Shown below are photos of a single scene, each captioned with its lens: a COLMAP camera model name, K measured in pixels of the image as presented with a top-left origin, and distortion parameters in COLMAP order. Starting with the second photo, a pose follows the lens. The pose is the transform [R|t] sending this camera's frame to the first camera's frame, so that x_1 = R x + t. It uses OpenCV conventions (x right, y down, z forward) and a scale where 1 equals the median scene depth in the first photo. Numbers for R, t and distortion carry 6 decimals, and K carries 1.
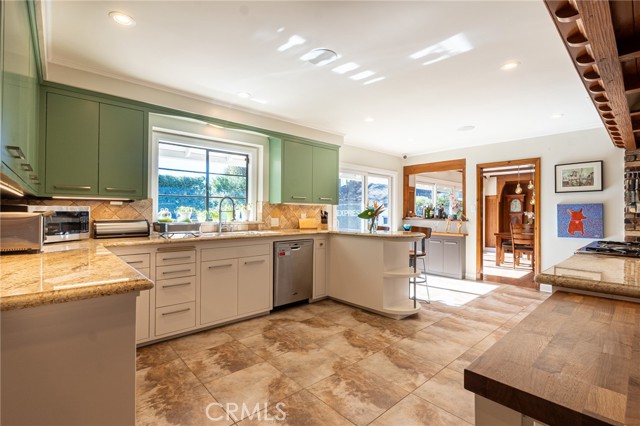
lens RADIAL K [[295.9, 0, 318.4], [0, 295.9, 213.4], [0, 0, 1]] dist [-0.006887, 0.000123]
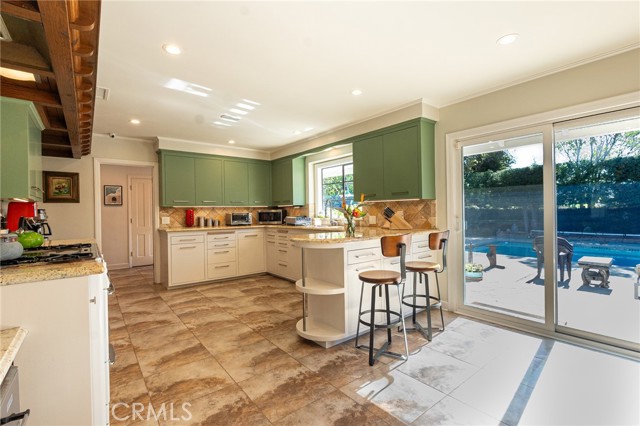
lens RADIAL K [[295.9, 0, 318.3], [0, 295.9, 213.2], [0, 0, 1]] dist [-0.006887, 0.000123]
pose [[-0.065959, -0.003115, -0.997818, 1.329106], [0.010462, 0.999938, -0.003814, 0.012670], [0.997768, -0.010691, -0.065922, 1.305501]]
